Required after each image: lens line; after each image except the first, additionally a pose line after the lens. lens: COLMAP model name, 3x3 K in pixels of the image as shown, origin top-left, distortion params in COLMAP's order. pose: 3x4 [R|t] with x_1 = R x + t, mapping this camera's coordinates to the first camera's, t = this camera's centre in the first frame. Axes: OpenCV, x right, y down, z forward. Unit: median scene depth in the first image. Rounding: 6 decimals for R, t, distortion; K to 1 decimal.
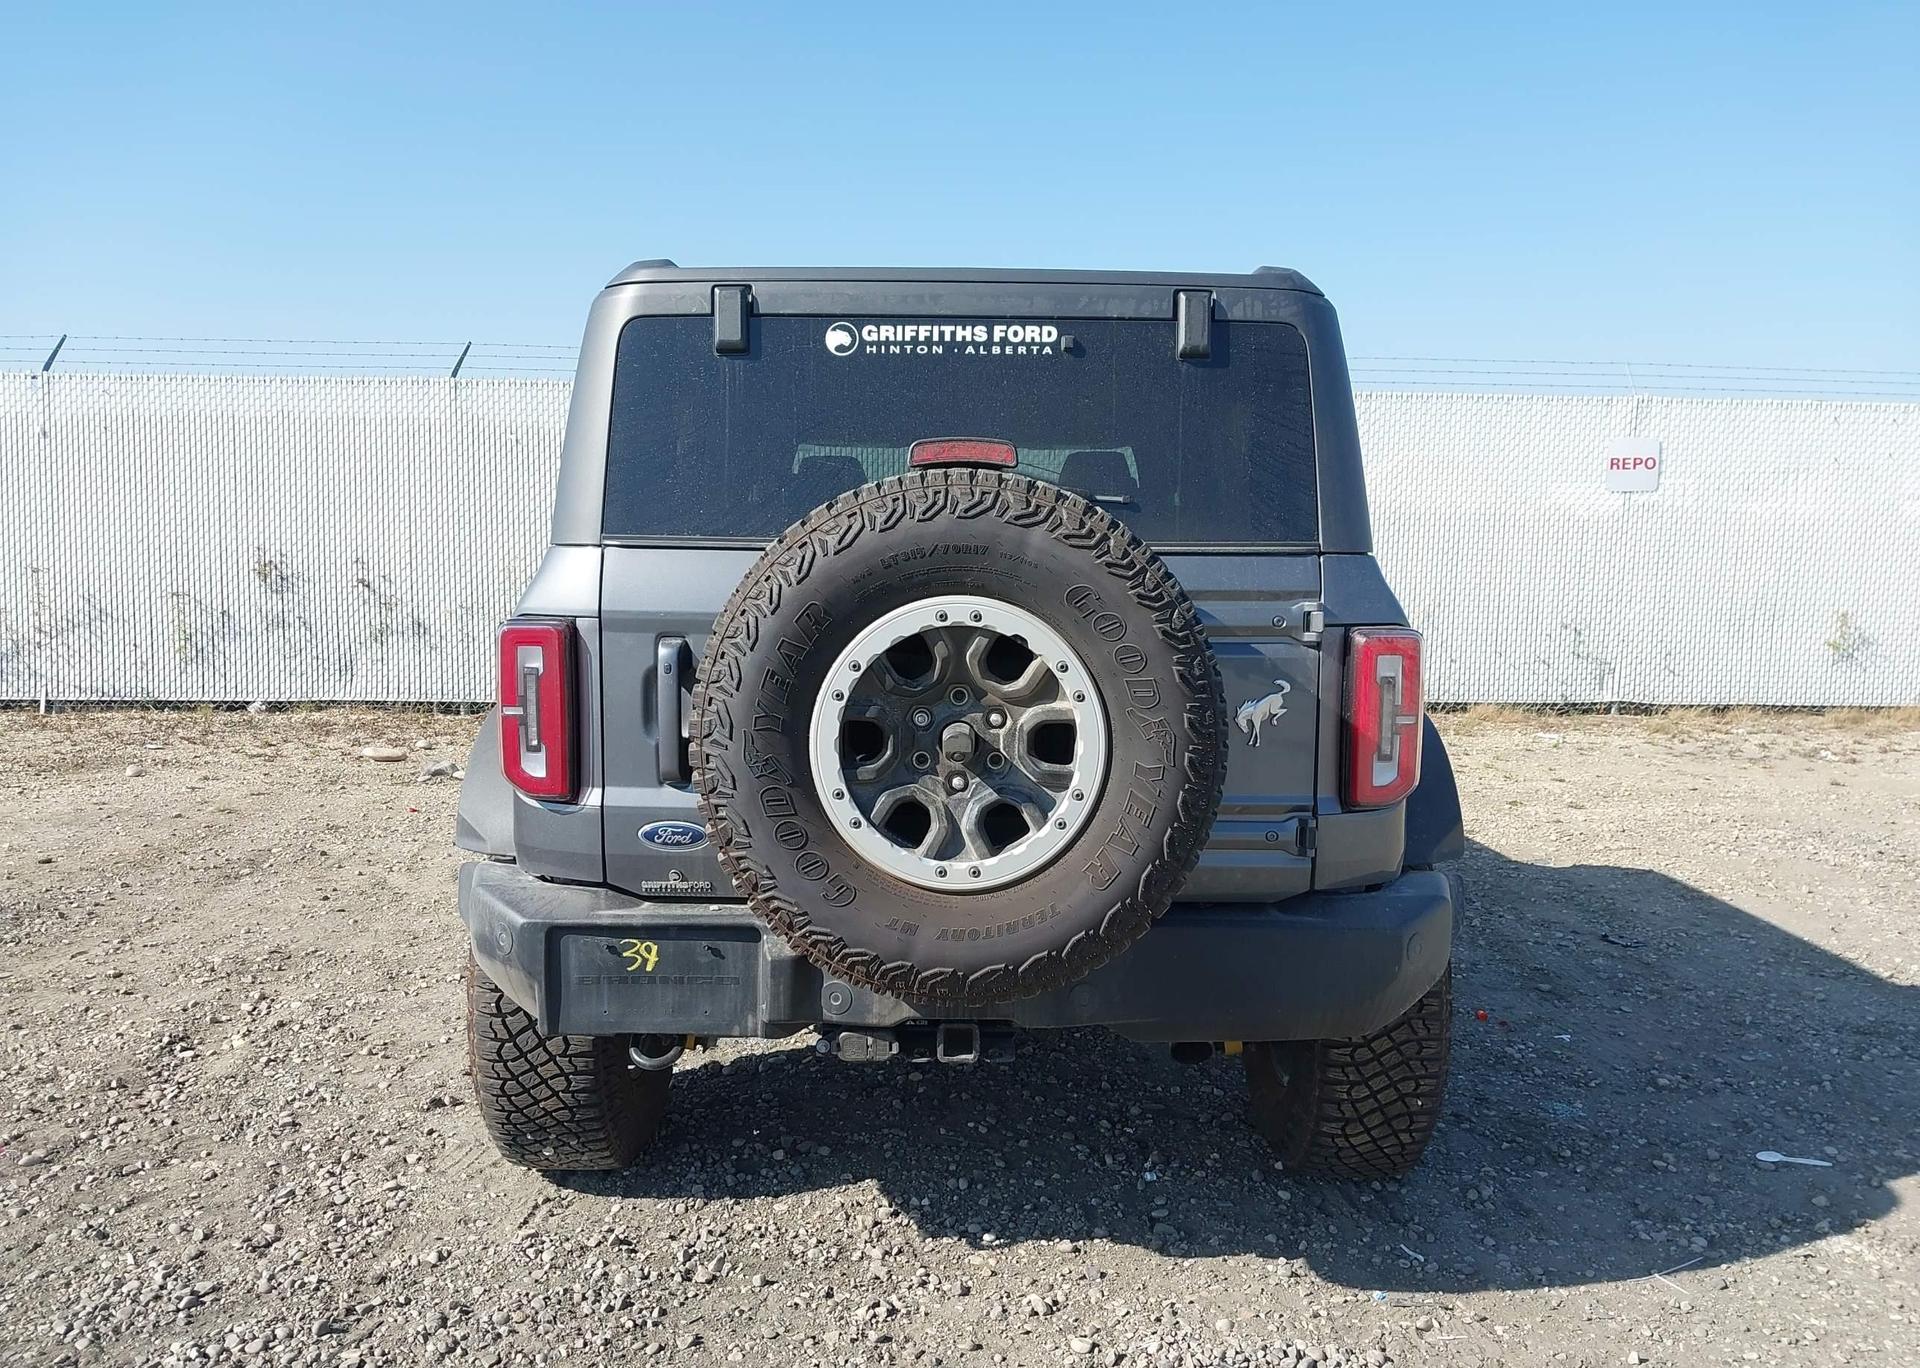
lens RADIAL K [[1544.3, 0, 959.1], [0, 1544.3, 692.1], [0, 0, 1]] dist [0.088106, -0.140634]
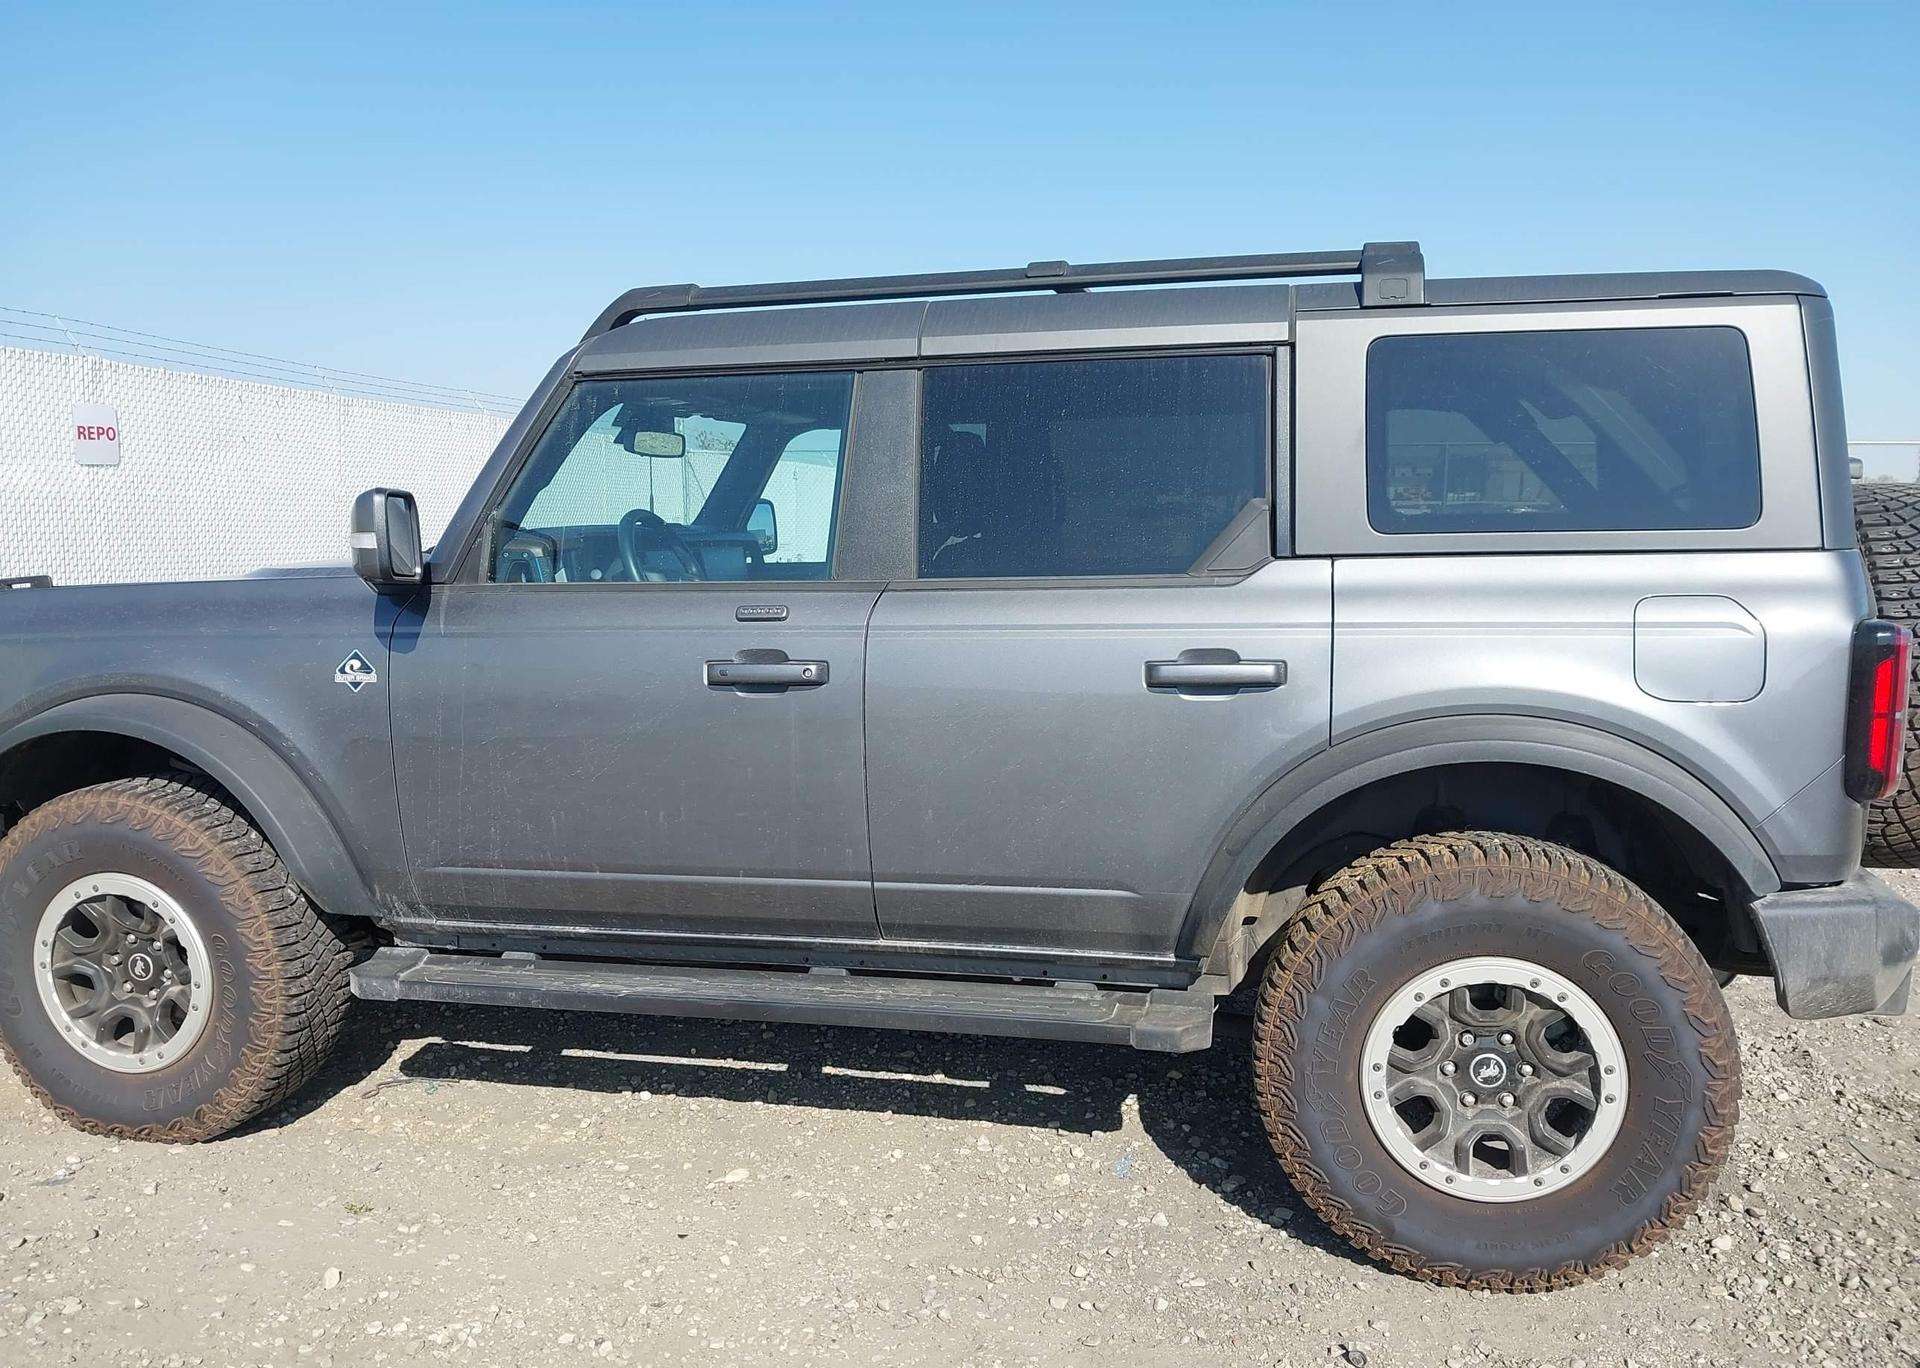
lens RADIAL K [[1544.3, 0, 947.3], [0, 1544.3, 674.9], [0, 0, 1]] dist [0.088106, -0.140634]
pose [[0.192213, -0.113162, 0.974807, -1.392961], [0.103037, 0.990166, 0.094628, -0.171252], [-0.975929, 0.082253, 0.201983, 1.380137]]
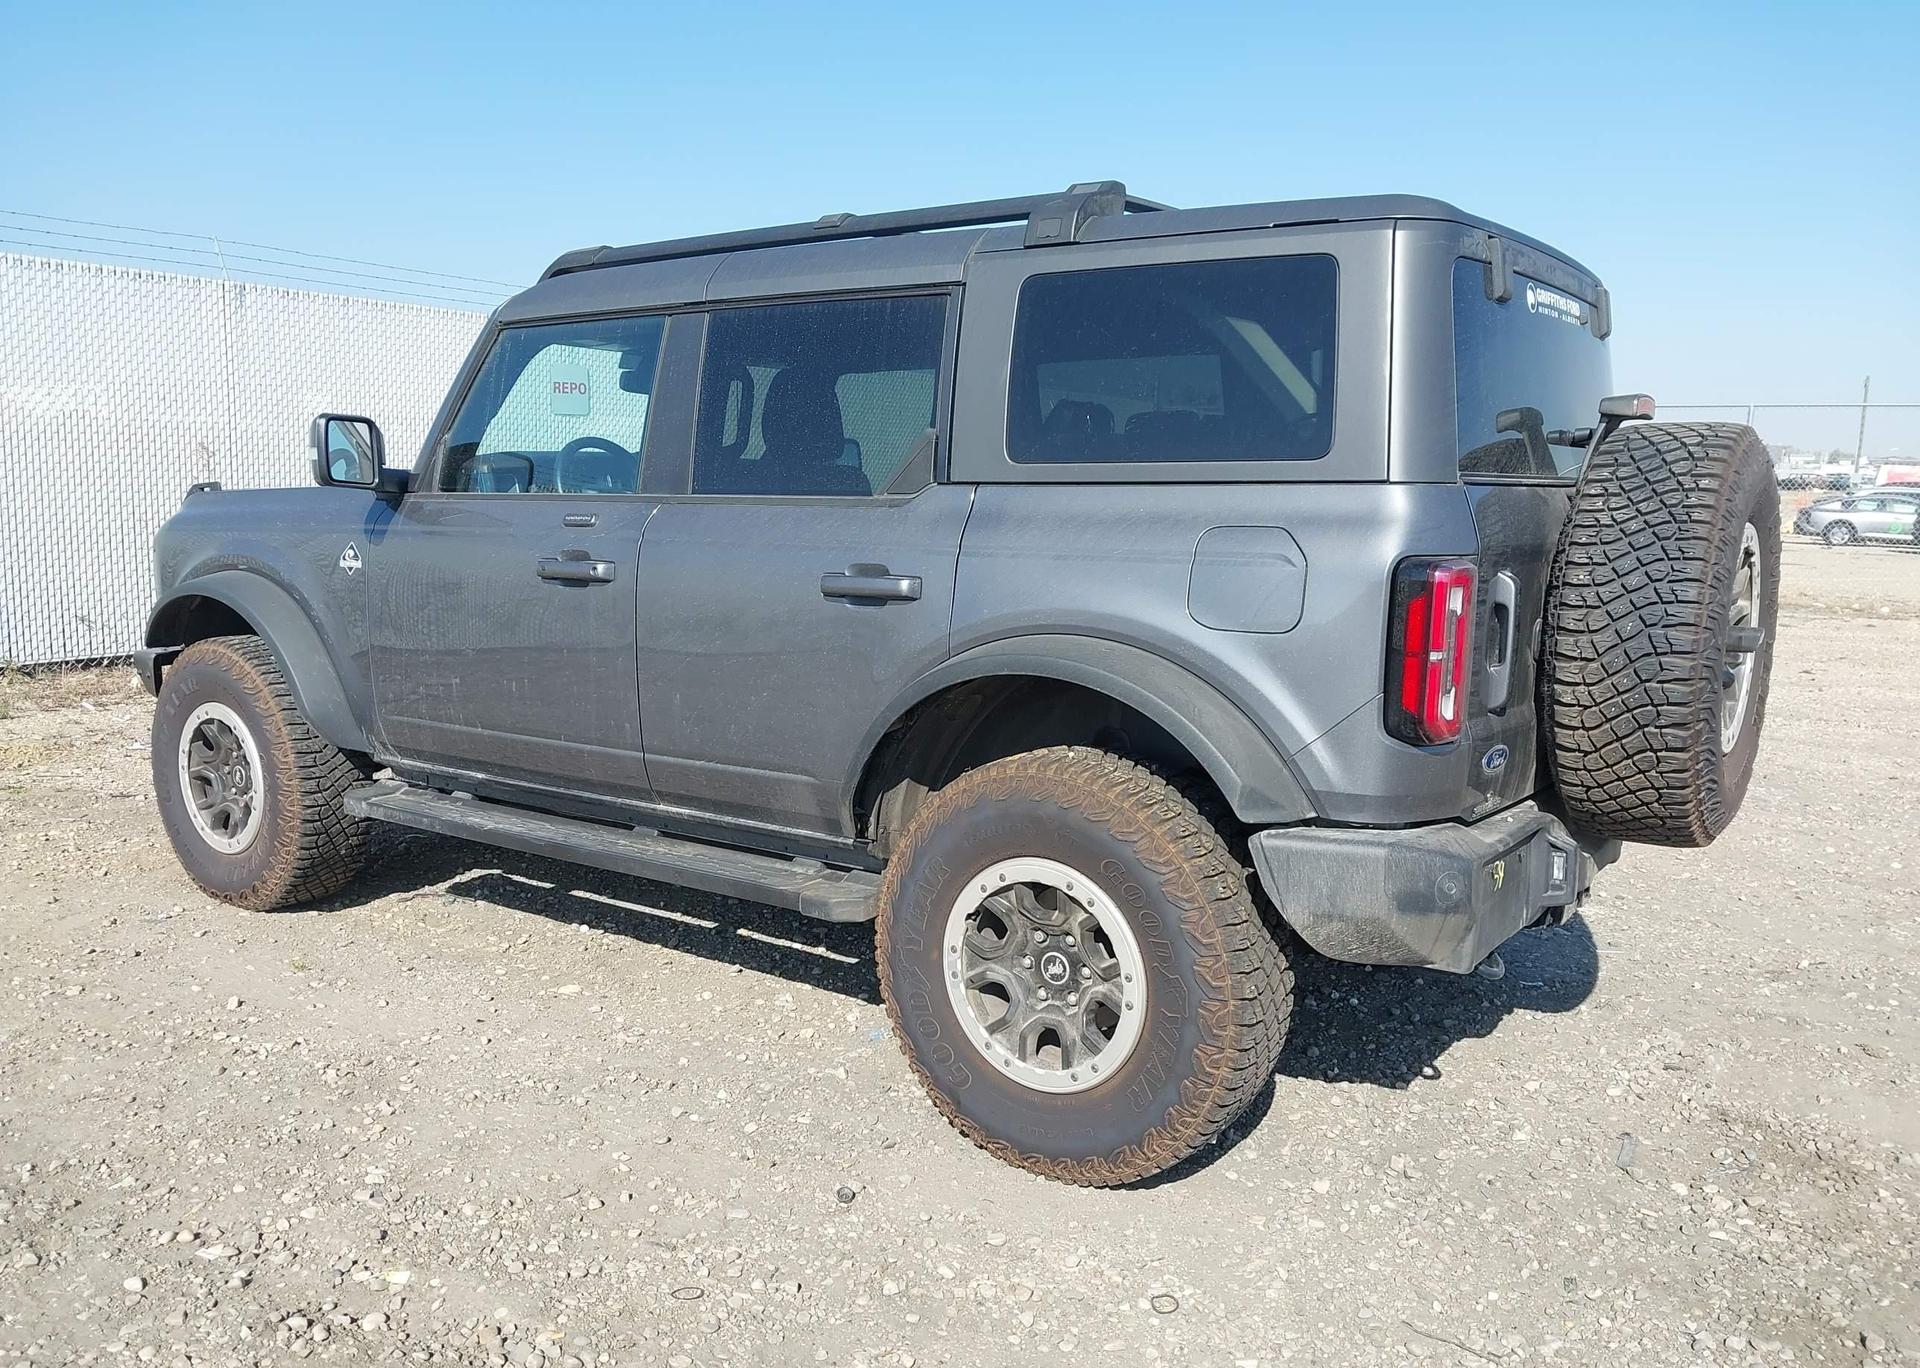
lens RADIAL K [[1544.3, 0, 955.4], [0, 1544.3, 685.4], [0, 0, 1]] dist [0.088106, -0.140634]
pose [[0.553963, -0.112075, 0.824964, -1.263012], [0.069877, 0.993660, 0.088070, -0.076587], [-0.829604, 0.008858, 0.558282, 0.708437]]
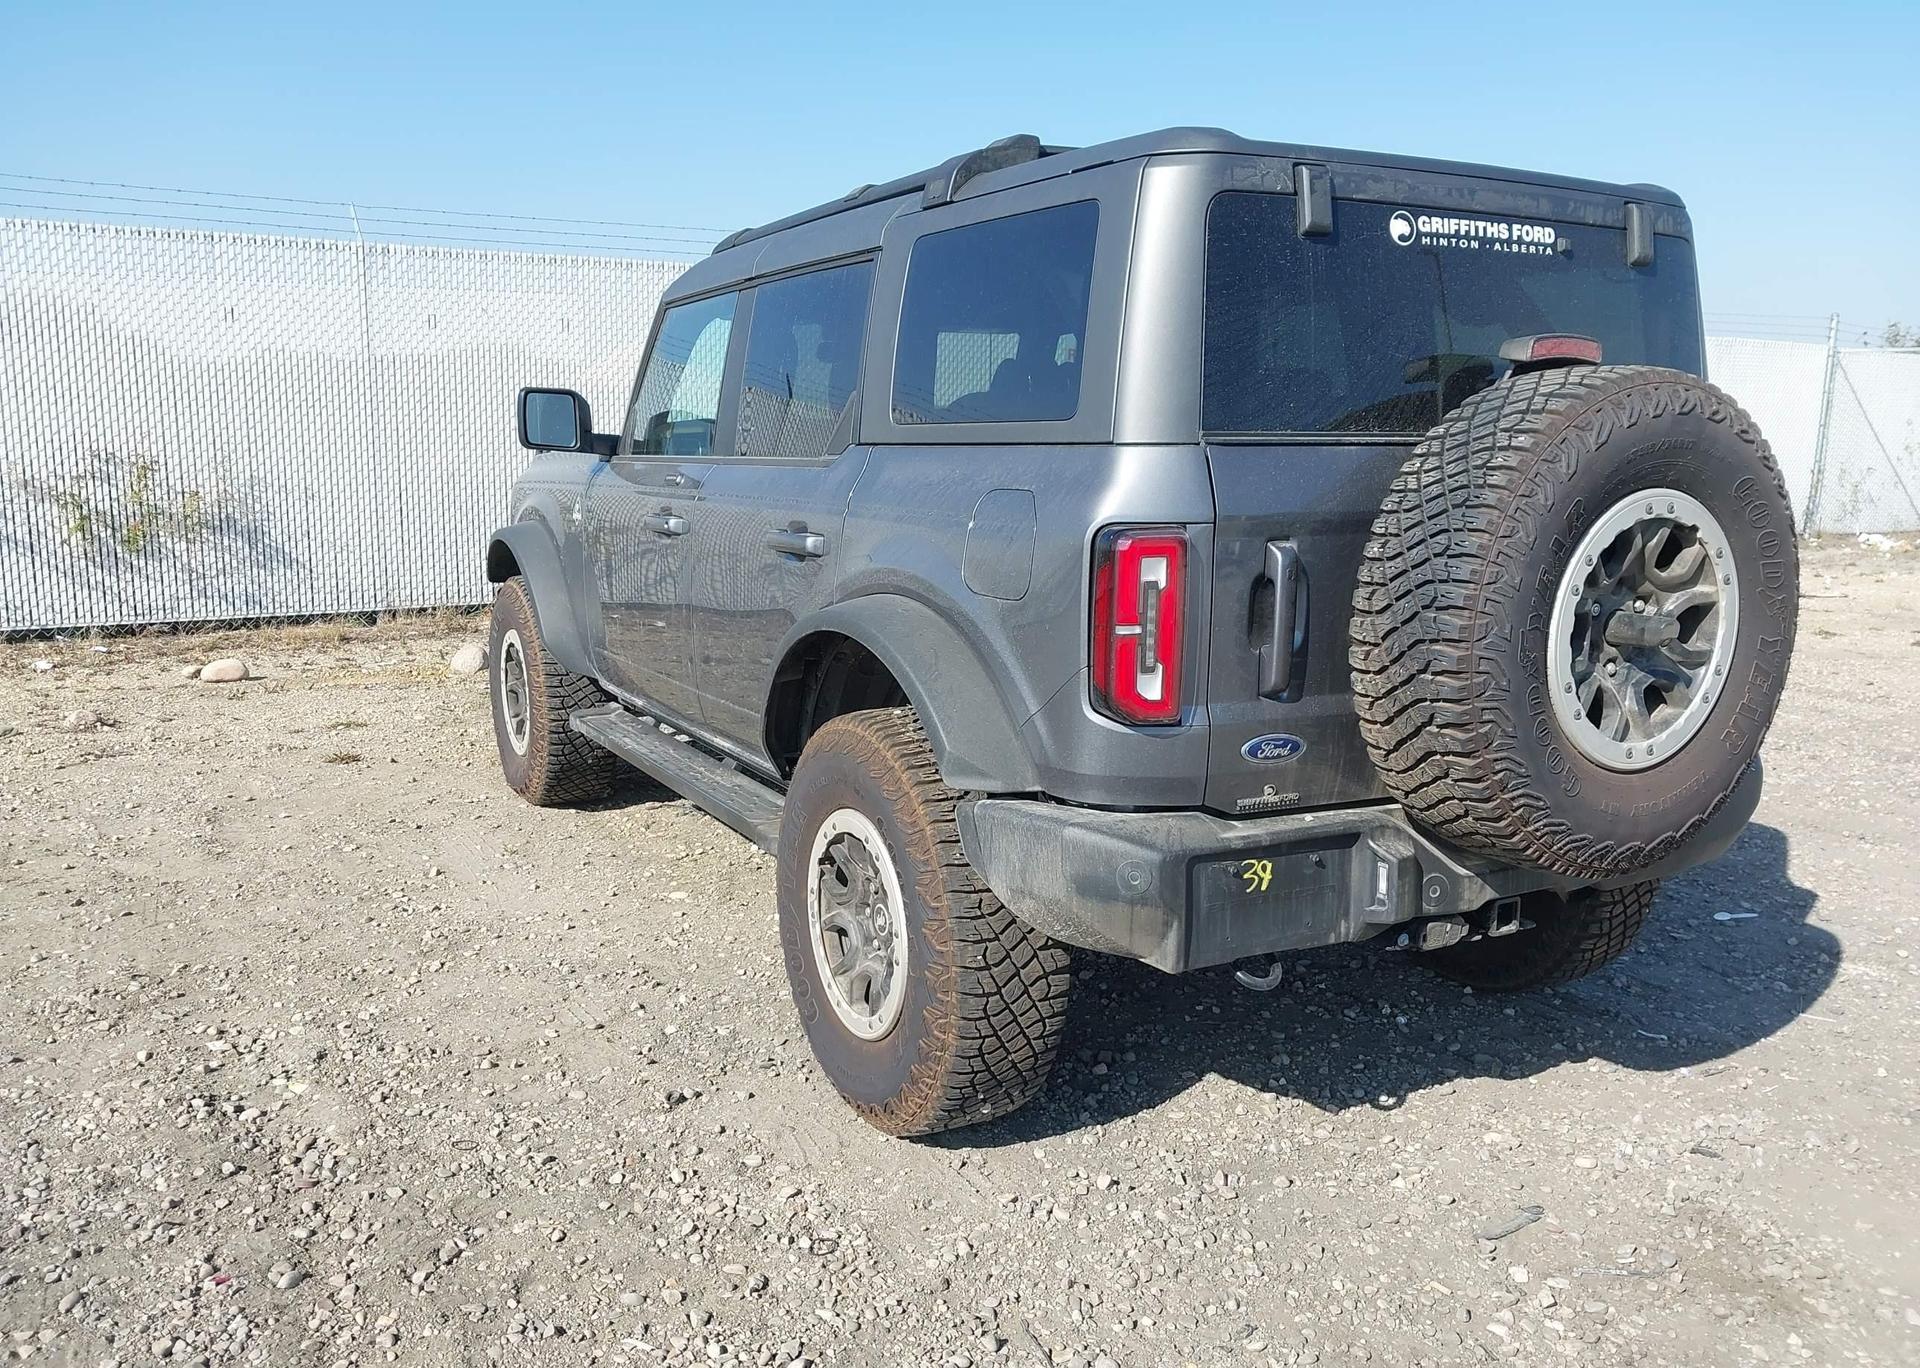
lens RADIAL K [[1544.3, 0, 955.2], [0, 1544.3, 691.8], [0, 0, 1]] dist [0.088106, -0.140634]
pose [[0.866877, -0.082873, 0.491585, -0.829966], [0.046129, 0.995190, 0.086428, -0.034621], [-0.496383, -0.052246, 0.866530, 0.270767]]
